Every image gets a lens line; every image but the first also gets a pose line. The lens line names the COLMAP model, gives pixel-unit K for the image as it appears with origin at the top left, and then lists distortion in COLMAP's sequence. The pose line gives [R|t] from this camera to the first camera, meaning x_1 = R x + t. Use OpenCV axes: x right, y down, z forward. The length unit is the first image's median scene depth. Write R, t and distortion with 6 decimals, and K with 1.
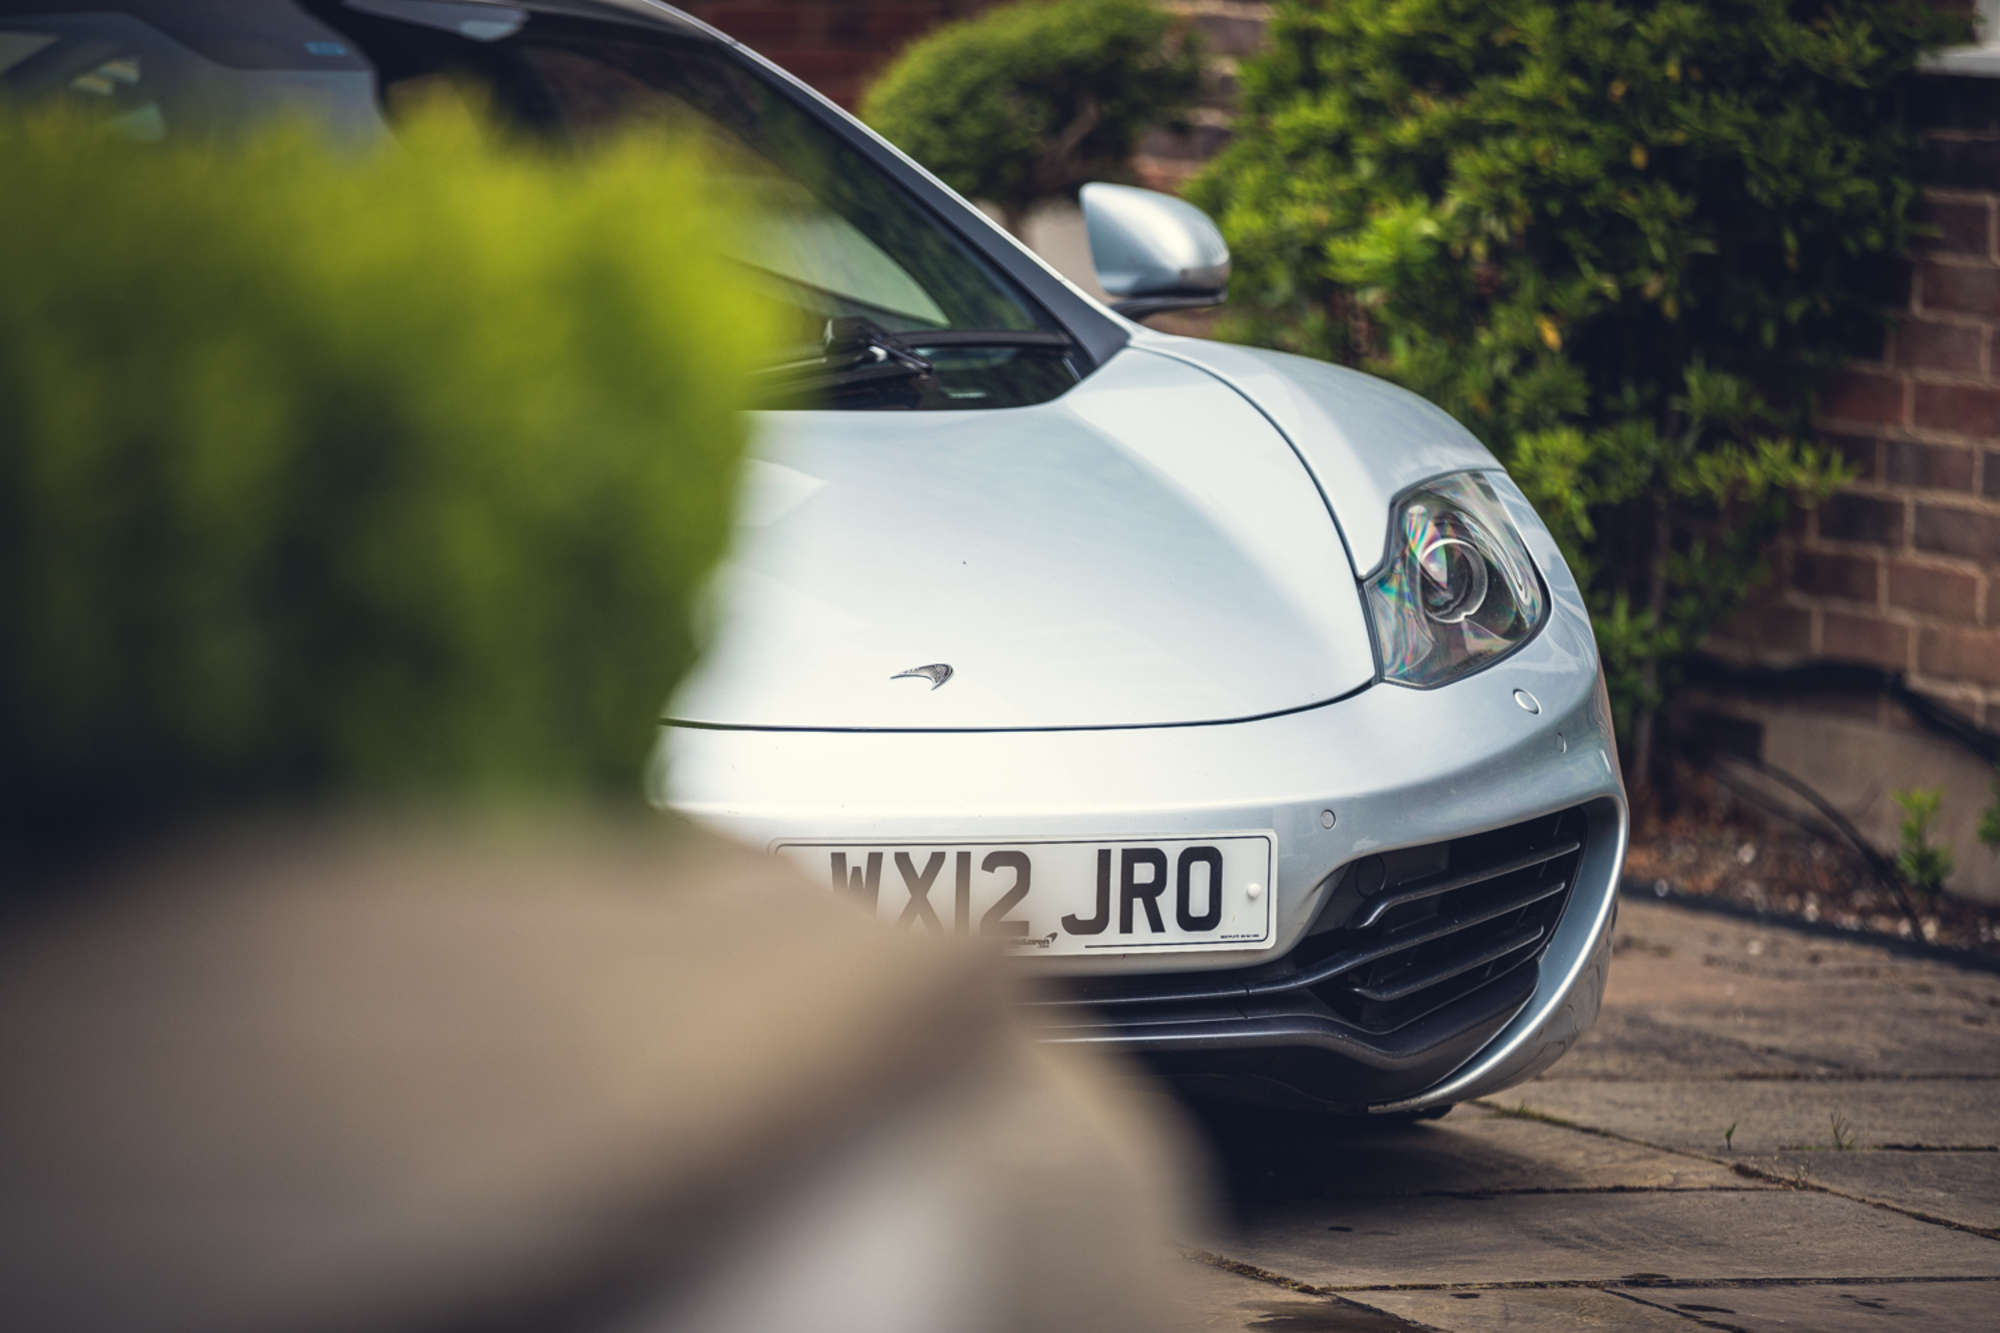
lens RADIAL K [[10751.5, 0, 987.5], [0, 10751.5, 671.8], [0, 0, 1]] dist [1.305040, 0.000000]
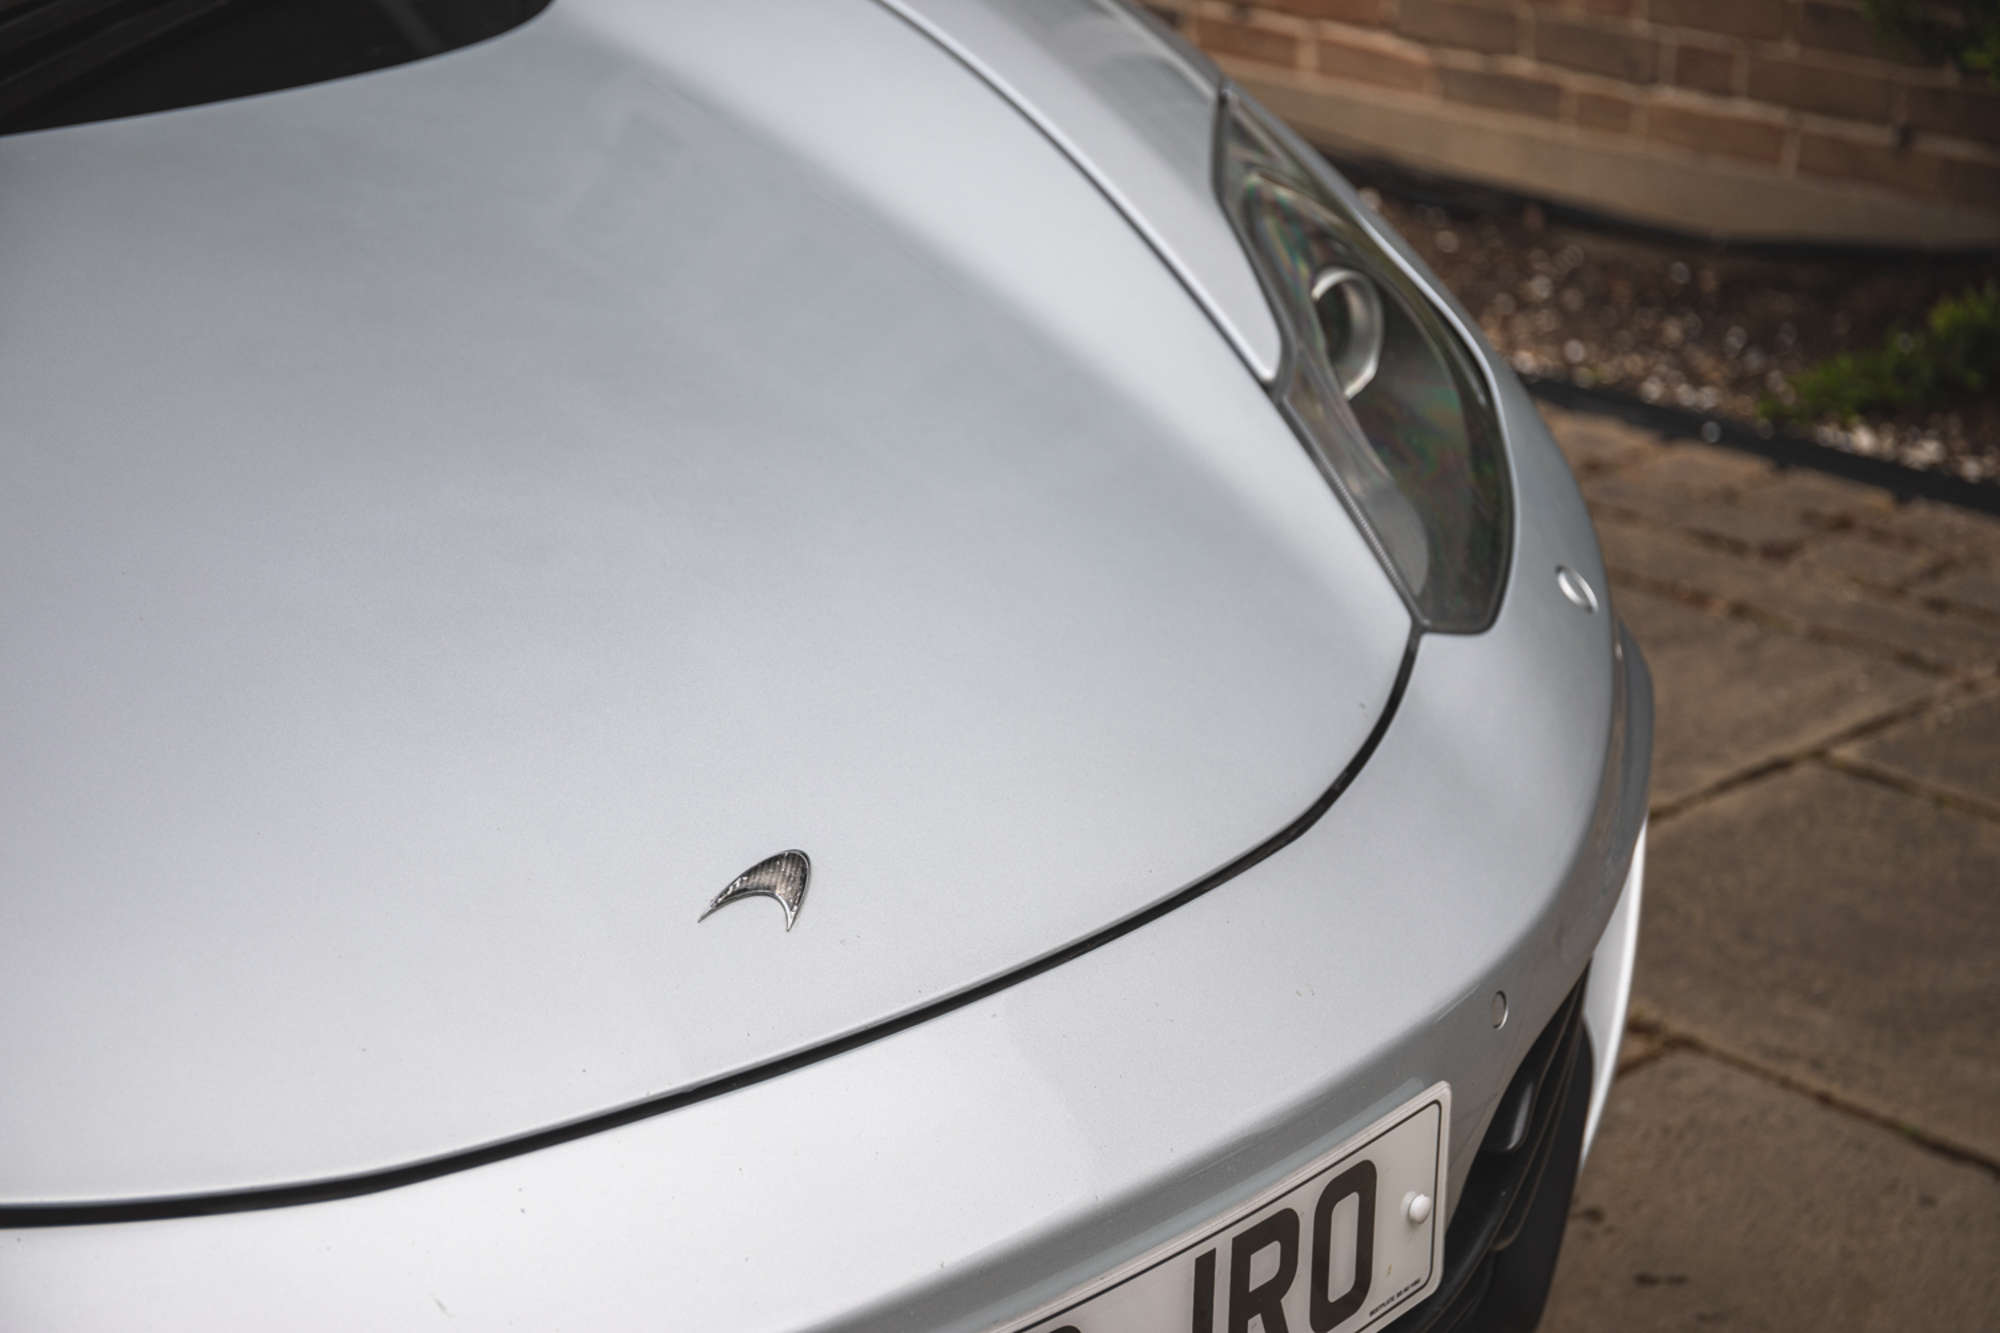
lens RADIAL K [[3649.1, 0, 1002.5], [0, 3649.1, 664.2], [0, 0, 1]] dist [0.132361, 0.000000]
pose [[0.948750, -0.115306, 0.294240, -0.029204], [0.028684, 0.958637, 0.283181, -0.037708], [-0.314722, -0.260228, 0.912815, 0.605080]]
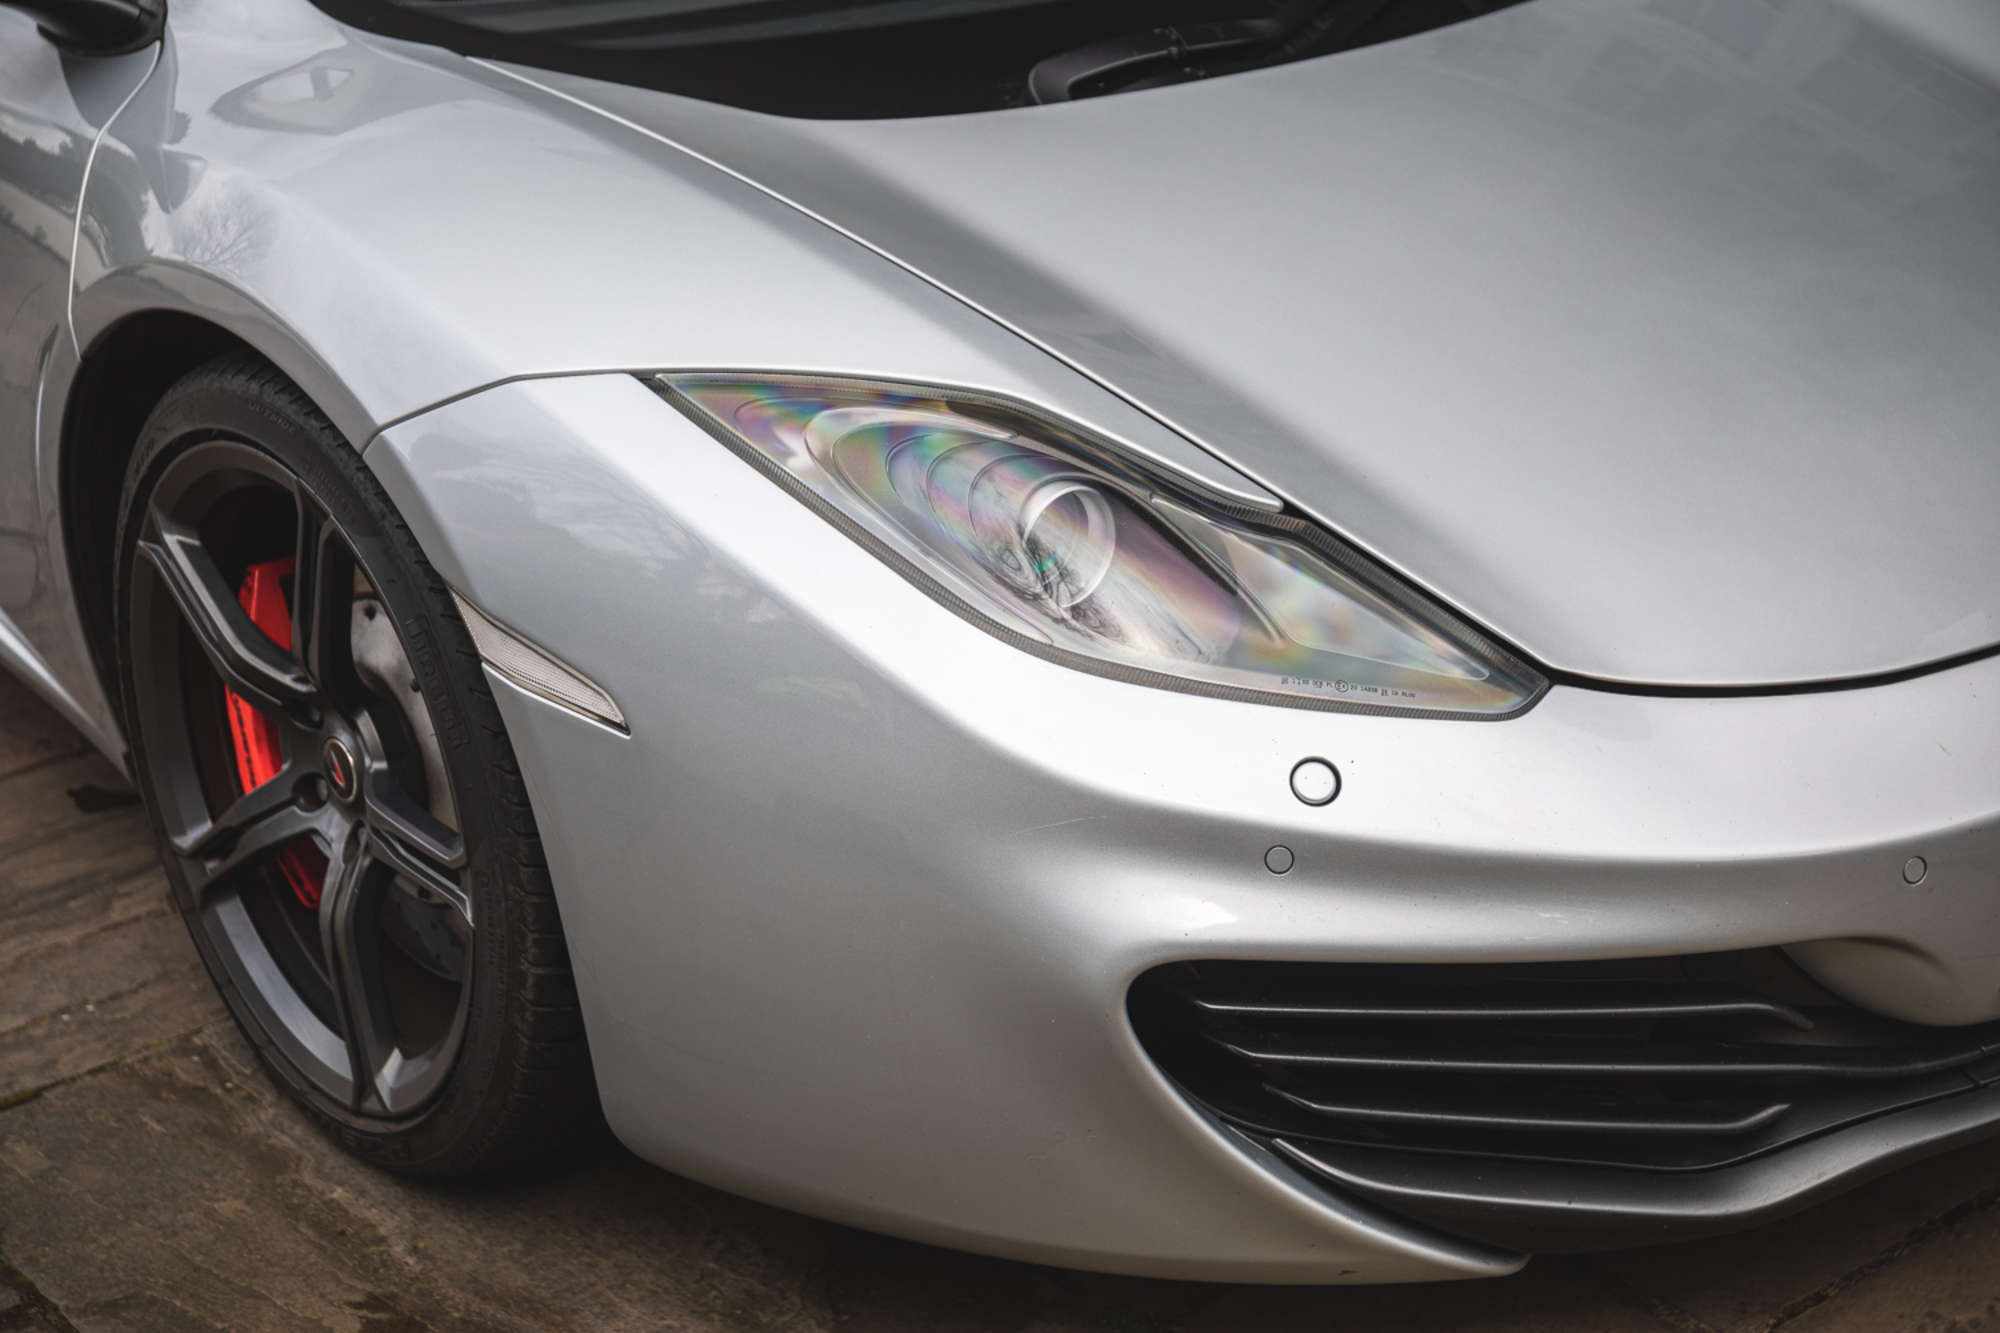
lens RADIAL K [[3429.2, 0, 1009.5], [0, 3429.2, 672.8], [0, 0, 1]] dist [0.091747, 0.000000]
pose [[0.970810, -0.145147, 0.190946, -0.086495], [0.072897, 0.937001, 0.341637, -0.053280], [-0.228504, -0.317745, 0.920230, 0.562507]]
